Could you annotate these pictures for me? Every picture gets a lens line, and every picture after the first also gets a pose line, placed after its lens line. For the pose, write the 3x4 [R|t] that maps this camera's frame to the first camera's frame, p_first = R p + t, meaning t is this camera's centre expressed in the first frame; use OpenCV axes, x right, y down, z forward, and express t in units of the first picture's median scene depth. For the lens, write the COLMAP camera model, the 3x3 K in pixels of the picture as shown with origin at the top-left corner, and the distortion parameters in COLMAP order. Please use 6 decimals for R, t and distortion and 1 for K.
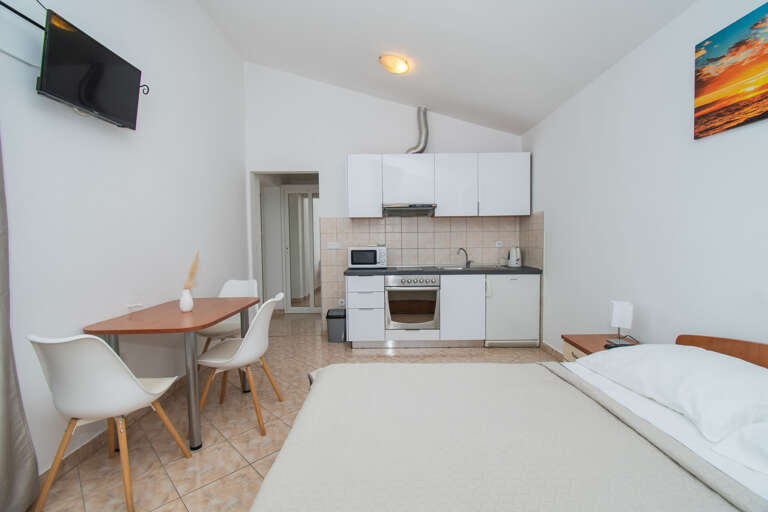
lens RADIAL K [[333.5, 0, 382.1], [0, 333.5, 259.9], [0, 0, 1]] dist [-0.013177, -0.000389]
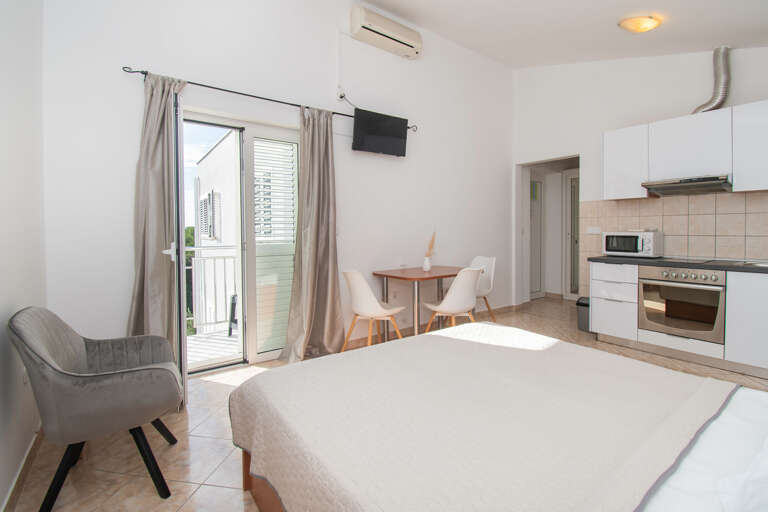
lens RADIAL K [[338.4, 0, 398.8], [0, 338.4, 241.3], [0, 0, 1]] dist [-0.013806, -0.000271]
pose [[0.617186, 0.034472, -0.786062, 0.285789], [-0.048391, 0.998812, 0.005807, 0.009674], [0.785328, 0.034454, 0.618121, -0.022353]]
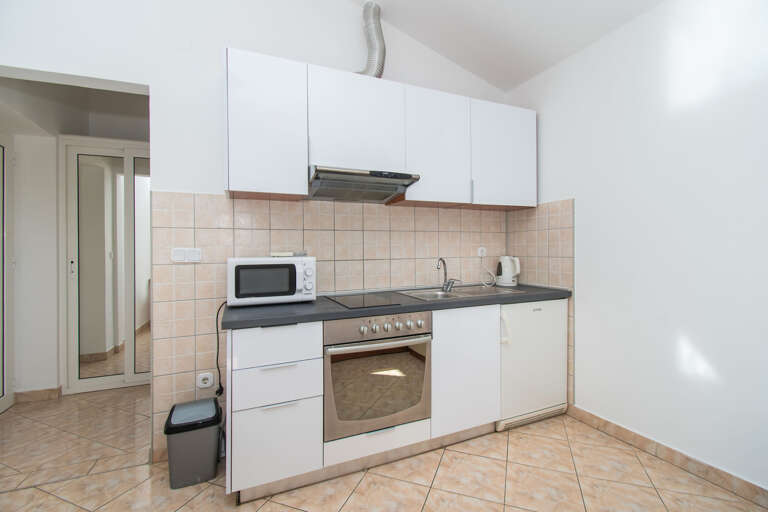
lens RADIAL K [[338.9, 0, 385.5], [0, 338.9, 252.8], [0, 0, 1]] dist [0.001752, -0.009935]
pose [[0.909738, -0.000931, 0.415181, -0.098074], [0.024173, 0.998420, -0.050729, -0.017909], [-0.414478, 0.056187, 0.908323, 0.517212]]
